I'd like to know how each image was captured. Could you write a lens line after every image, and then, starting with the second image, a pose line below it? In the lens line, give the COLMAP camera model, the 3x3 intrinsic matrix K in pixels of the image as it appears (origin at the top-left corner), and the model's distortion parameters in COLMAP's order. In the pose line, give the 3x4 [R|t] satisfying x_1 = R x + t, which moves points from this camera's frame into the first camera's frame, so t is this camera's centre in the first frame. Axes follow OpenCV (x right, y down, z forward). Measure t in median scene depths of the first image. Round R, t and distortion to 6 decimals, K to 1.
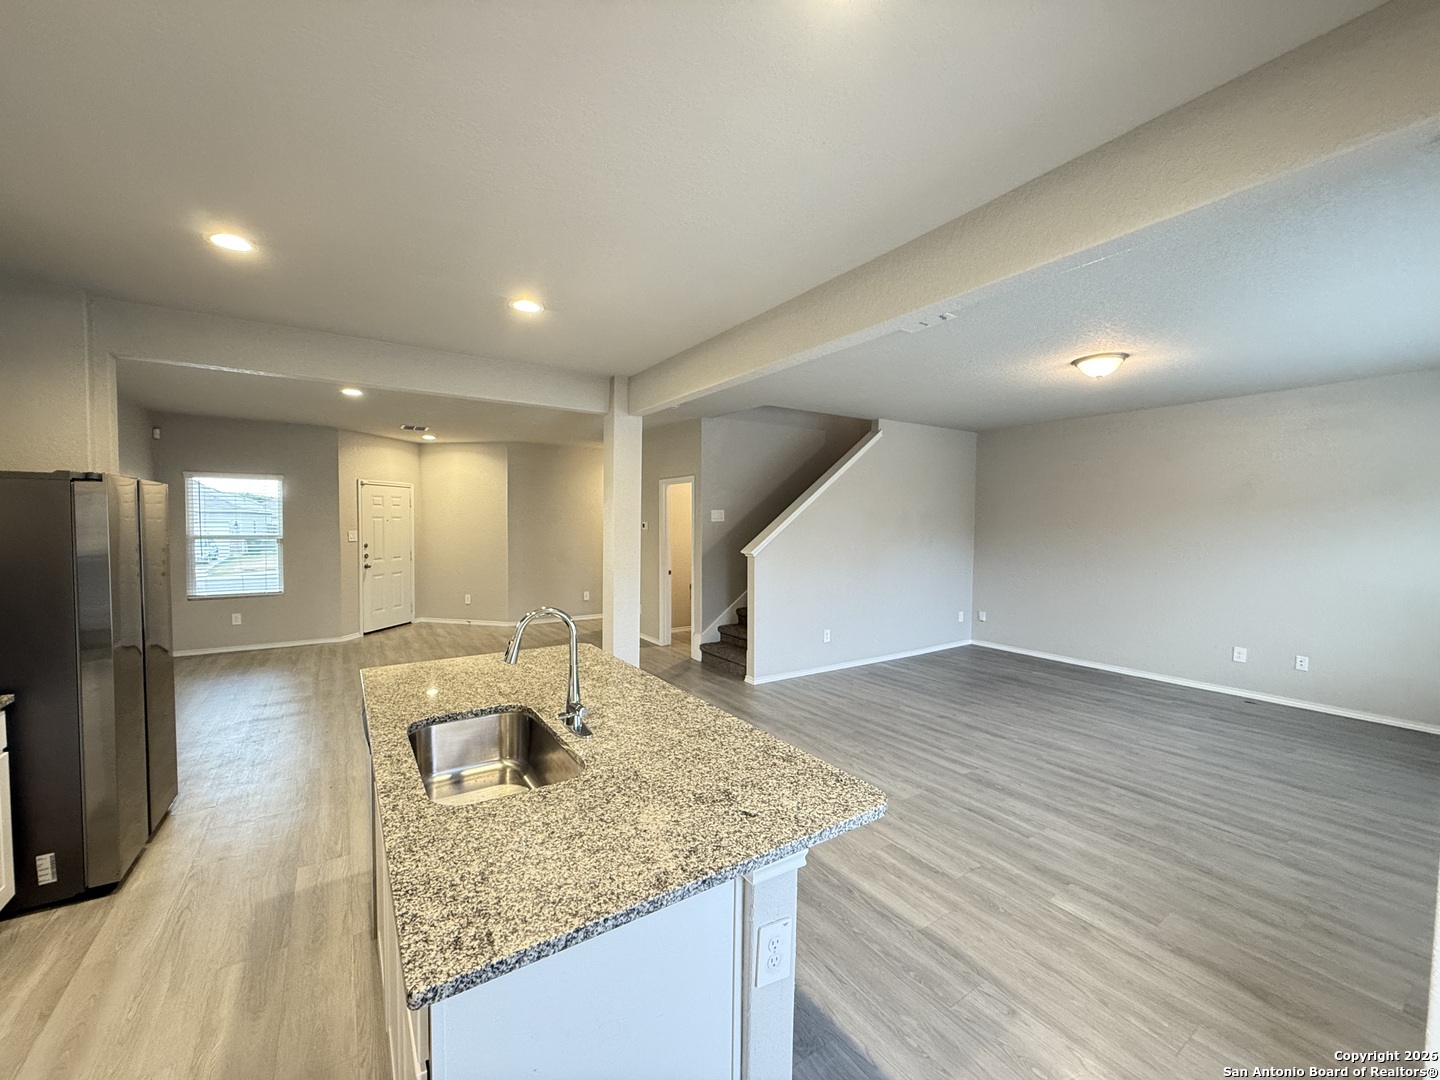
lens RADIAL K [[572.9, 0, 717.5], [0, 572.9, 543.3], [0, 0, 1]] dist [-0.001383, -0.000591]
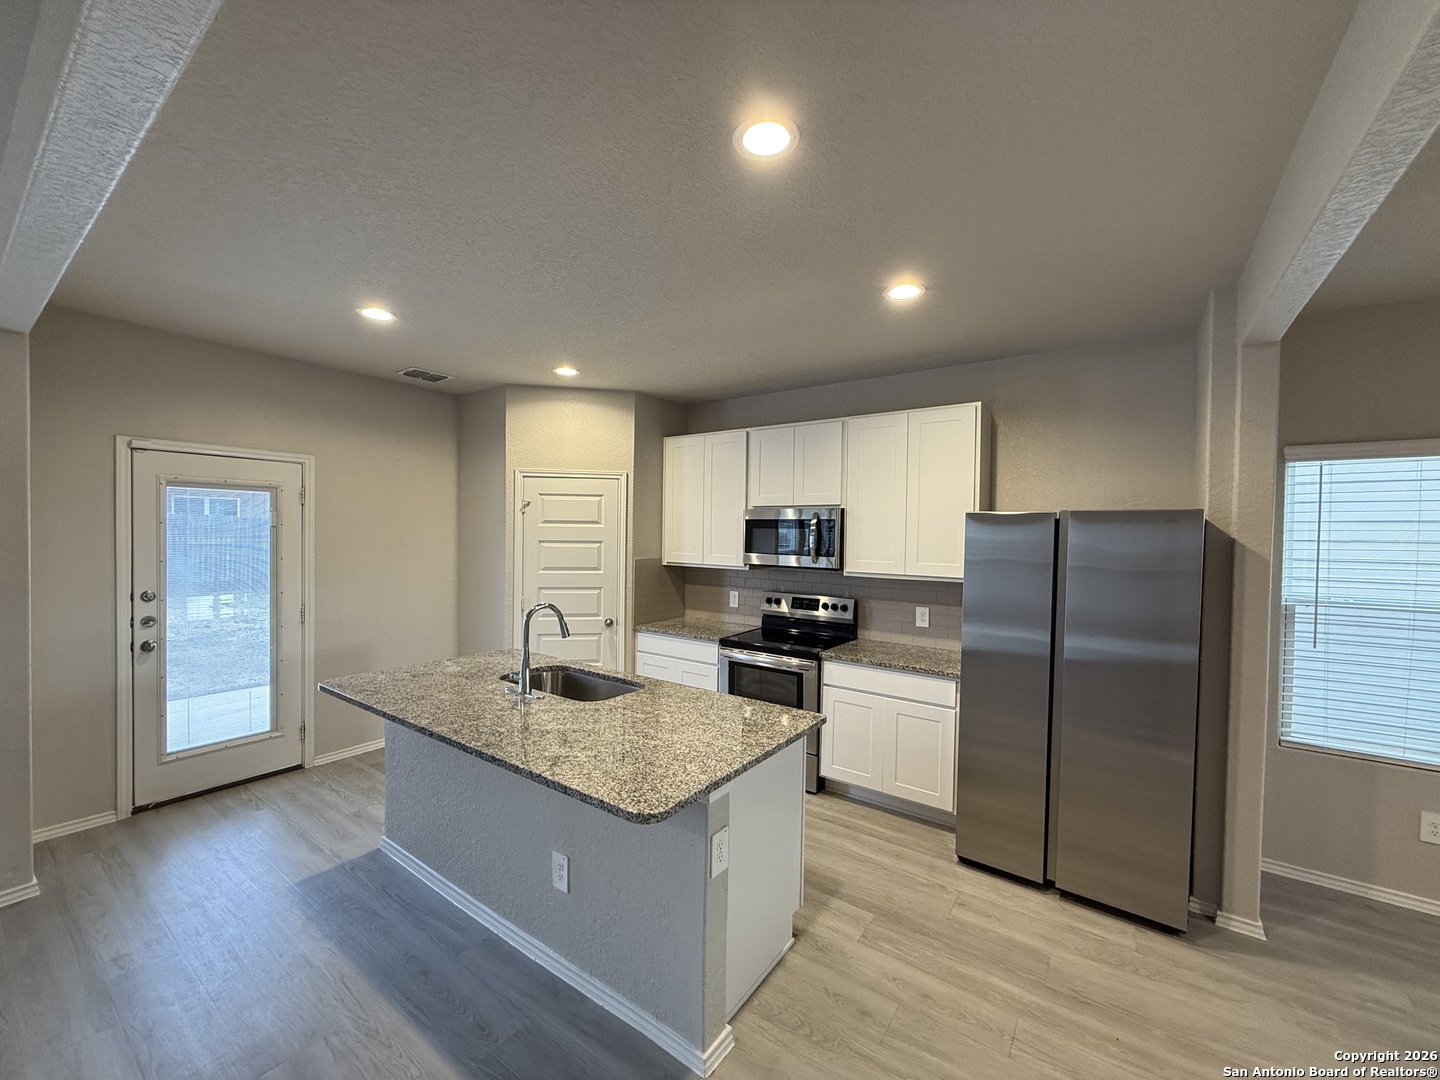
lens RADIAL K [[572.9, 0, 722.5], [0, 572.9, 539.1], [0, 0, 1]] dist [-0.001383, -0.000591]
pose [[-0.931591, -0.020333, -0.362940, -0.071302], [-0.039856, 0.998128, 0.046384, -0.048643], [0.361317, 0.057676, -0.930657, 0.924166]]
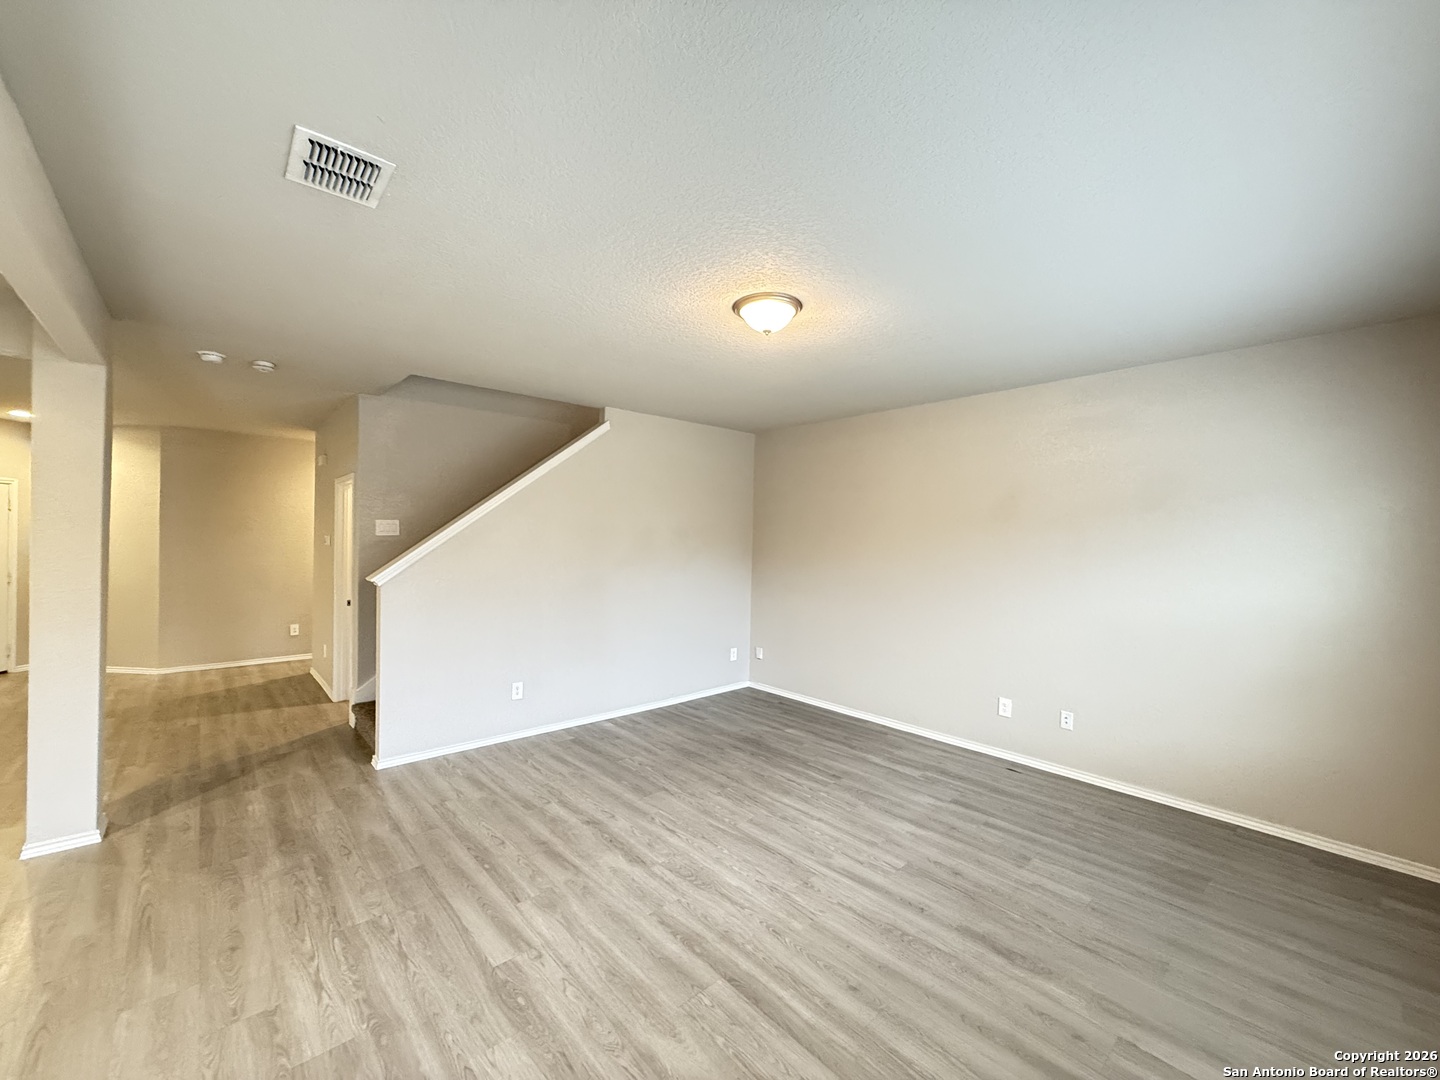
lens RADIAL K [[572.9, 0, 721.2], [0, 572.9, 544.0], [0, 0, 1]] dist [-0.001383, -0.000591]
pose [[0.988337, 0.009686, 0.151975, 0.413904], [-0.005881, 0.999658, -0.025468, -0.014025], [-0.152170, 0.024277, 0.988056, 0.270712]]
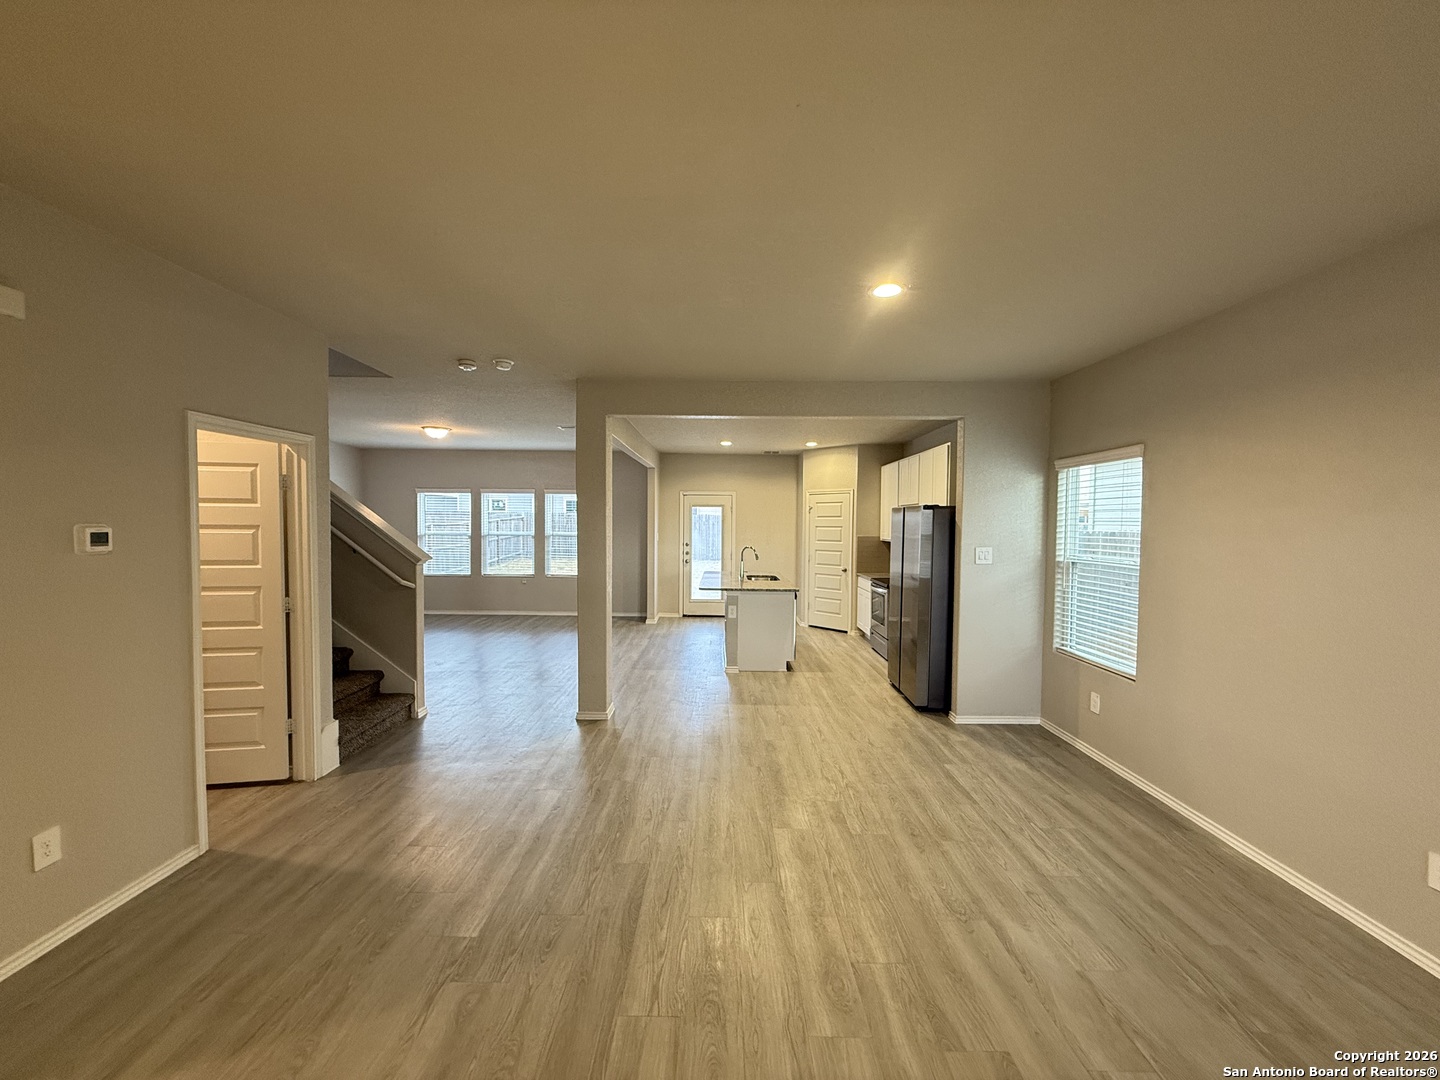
lens RADIAL K [[572.9, 0, 721.0], [0, 572.9, 540.0], [0, 0, 1]] dist [-0.001383, -0.000591]
pose [[-0.834520, -0.032801, 0.550001, -0.860192], [0.006279, 0.997595, 0.069022, -0.074999], [-0.550942, 0.061054, -0.832307, 1.633513]]
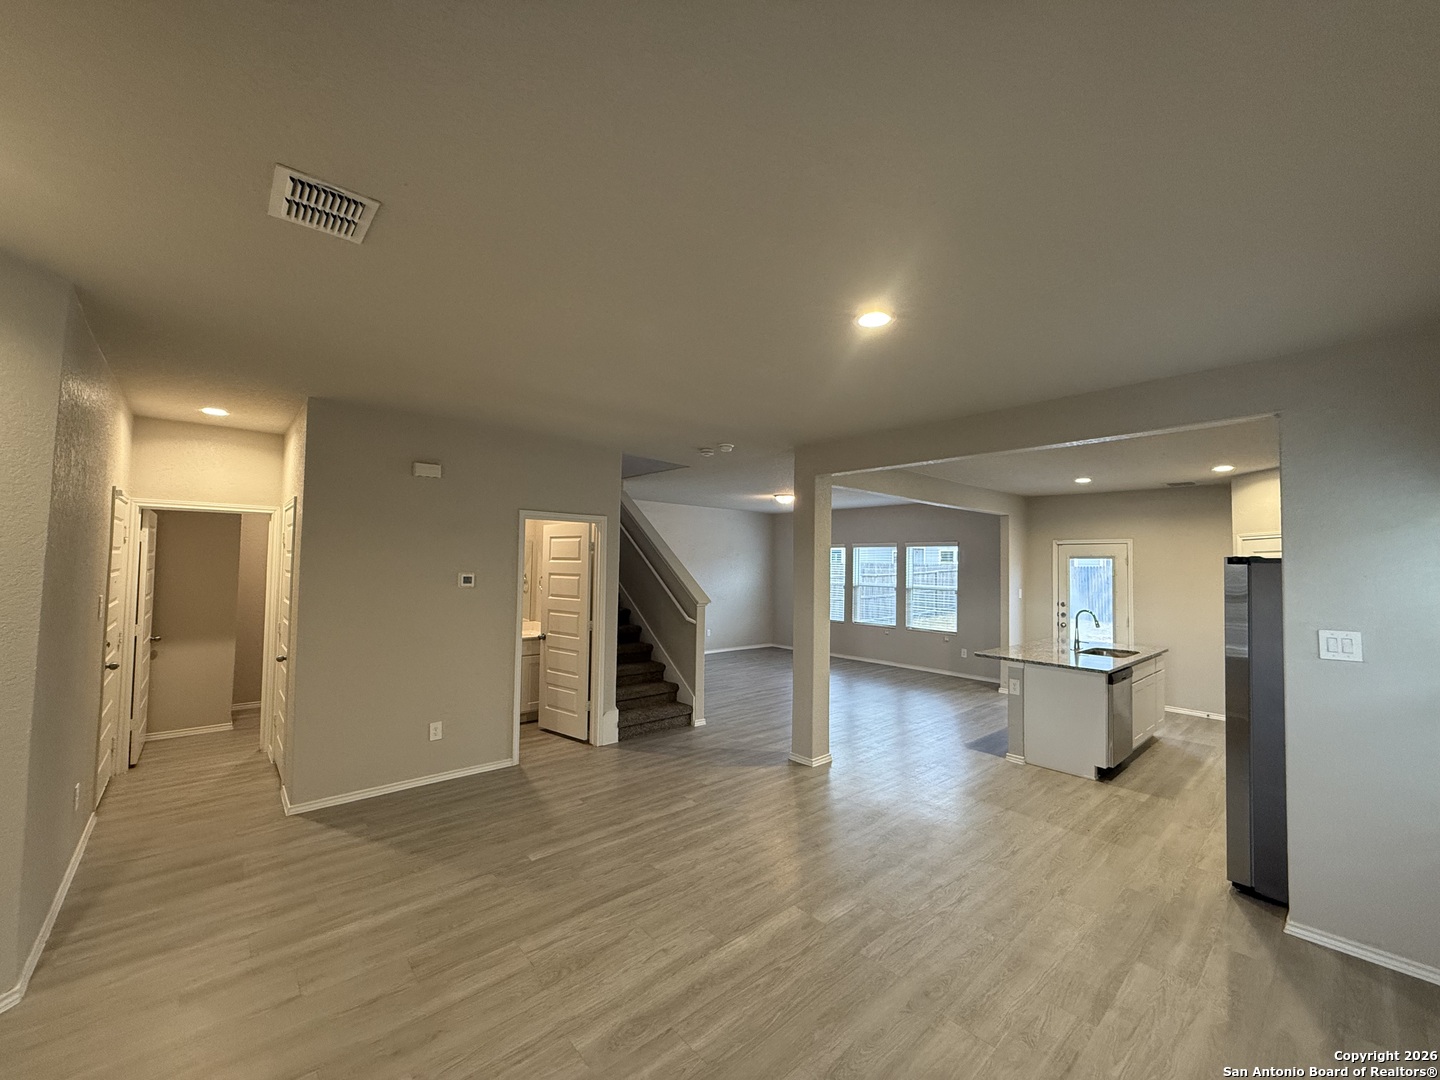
lens RADIAL K [[572.9, 0, 715.9], [0, 572.9, 539.0], [0, 0, 1]] dist [-0.001383, -0.000591]
pose [[-0.142560, 0.036569, 0.989110, -1.147841], [0.019302, 0.999230, -0.034161, -0.073574], [-0.989598, 0.014222, -0.143156, 1.268988]]
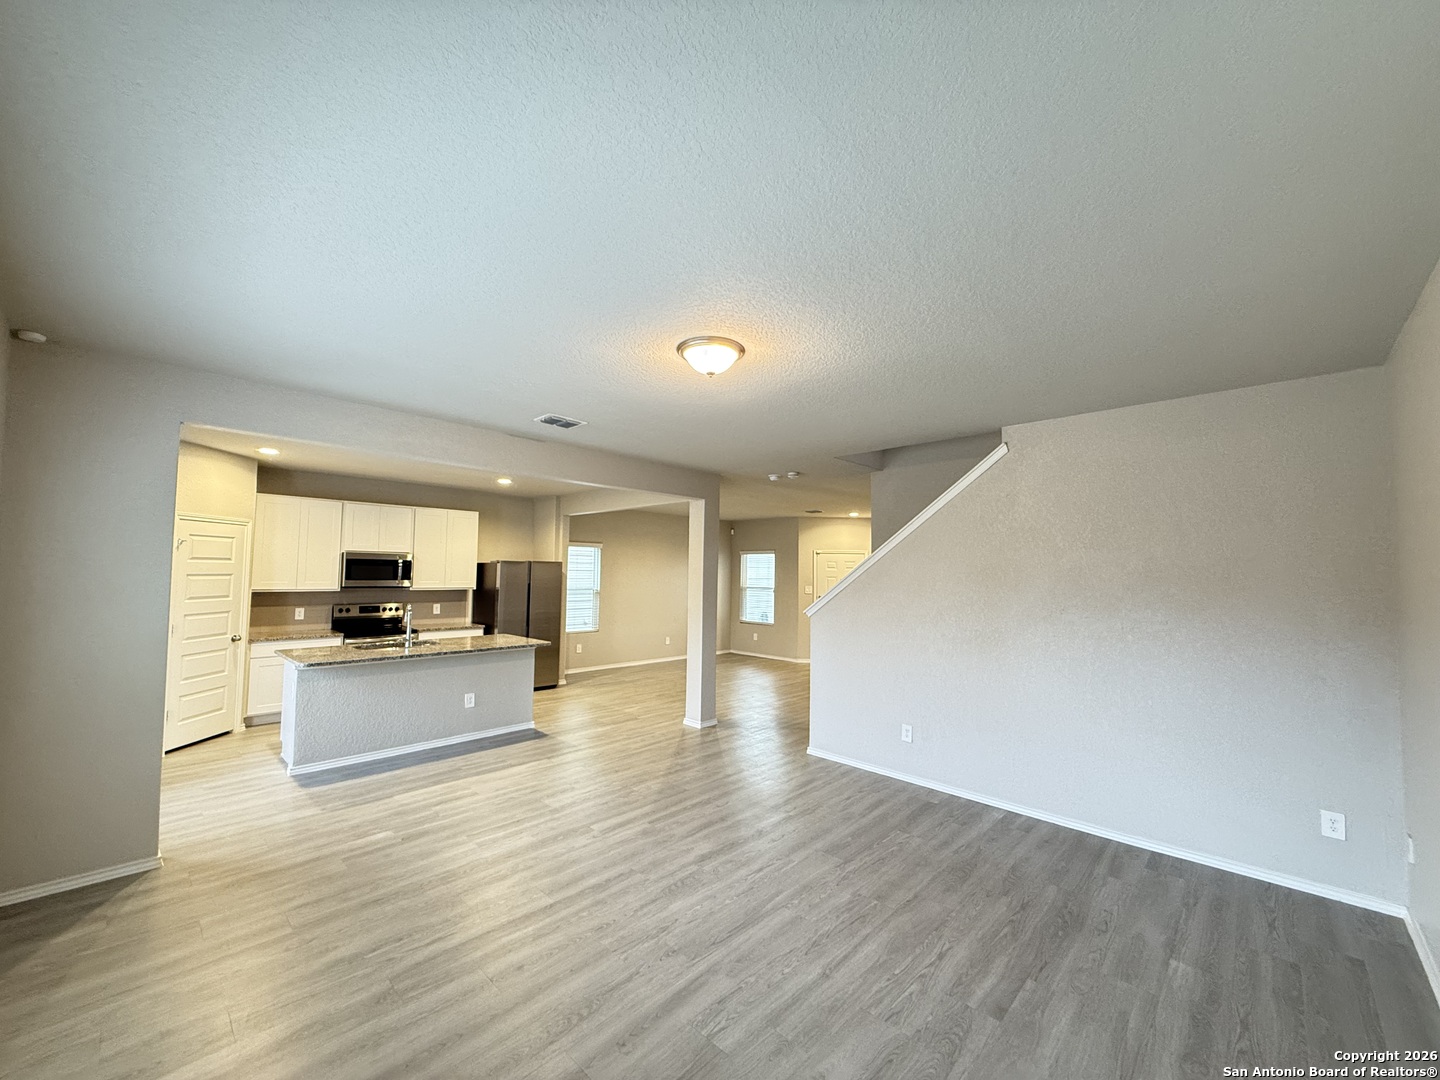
lens RADIAL K [[572.9, 0, 714.1], [0, 572.9, 538.3], [0, 0, 1]] dist [-0.001383, -0.000591]
pose [[0.212788, -0.064646, -0.974958, 1.091858], [-0.051266, 0.995696, -0.077210, -0.028050], [0.975753, 0.066412, 0.208558, 0.706688]]
